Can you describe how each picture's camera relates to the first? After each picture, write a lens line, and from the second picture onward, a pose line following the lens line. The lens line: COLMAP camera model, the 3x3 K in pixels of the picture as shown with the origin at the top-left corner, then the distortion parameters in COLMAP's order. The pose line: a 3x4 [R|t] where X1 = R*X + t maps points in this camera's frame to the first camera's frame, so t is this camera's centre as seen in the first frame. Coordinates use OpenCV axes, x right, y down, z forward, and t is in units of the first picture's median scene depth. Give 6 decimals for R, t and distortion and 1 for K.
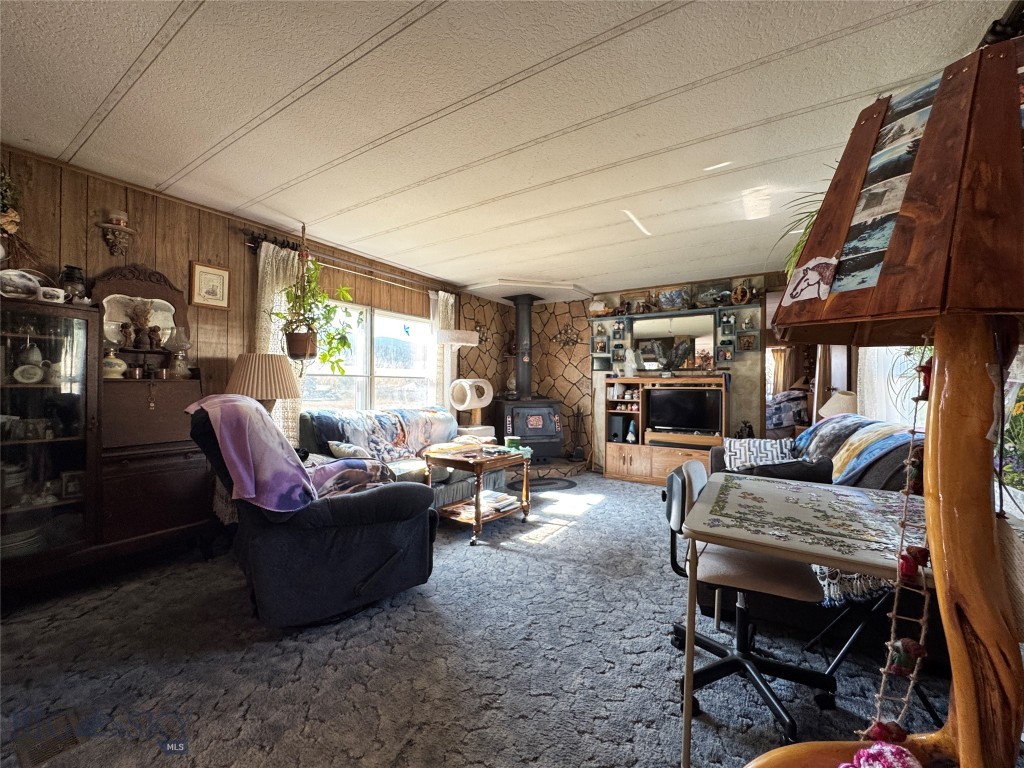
lens RADIAL K [[408.5, 0, 513.7], [0, 408.5, 379.0], [0, 0, 1]] dist [-0.004193, 0.000833]
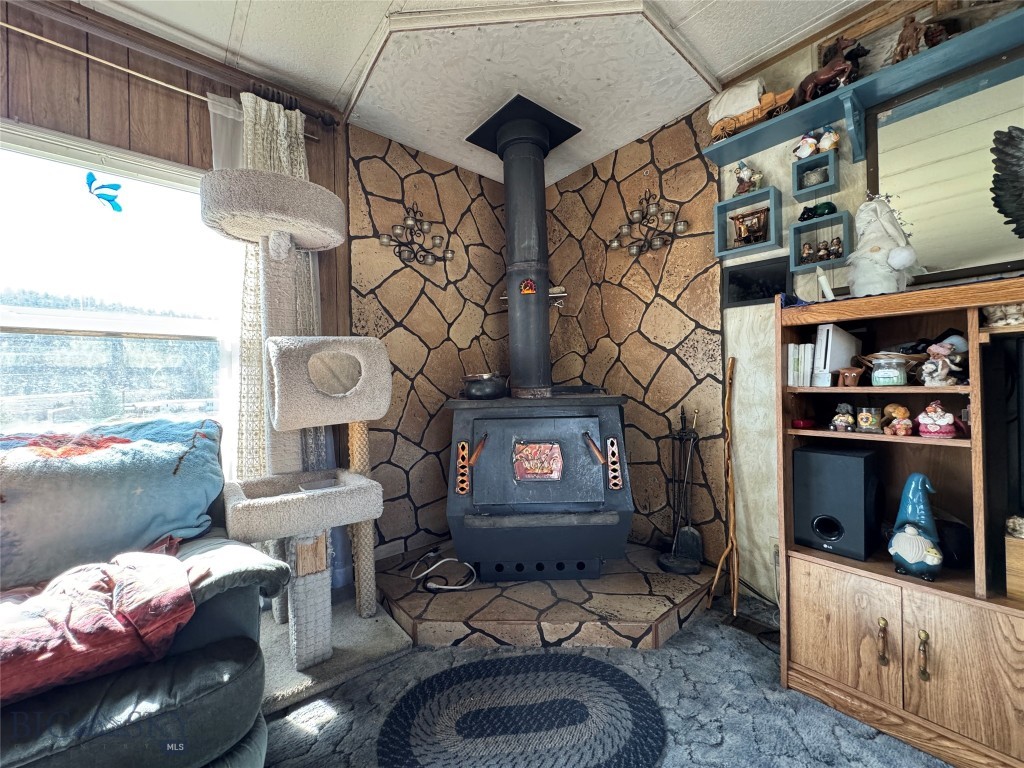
lens RADIAL K [[408.5, 0, 512.5], [0, 408.5, 383.8], [0, 0, 1]] dist [-0.004193, 0.000833]
pose [[0.958156, -0.027922, -0.284882, 0.131482], [0.032114, 0.999434, 0.010054, 0.038200], [0.284440, -0.018783, 0.958510, 0.690135]]
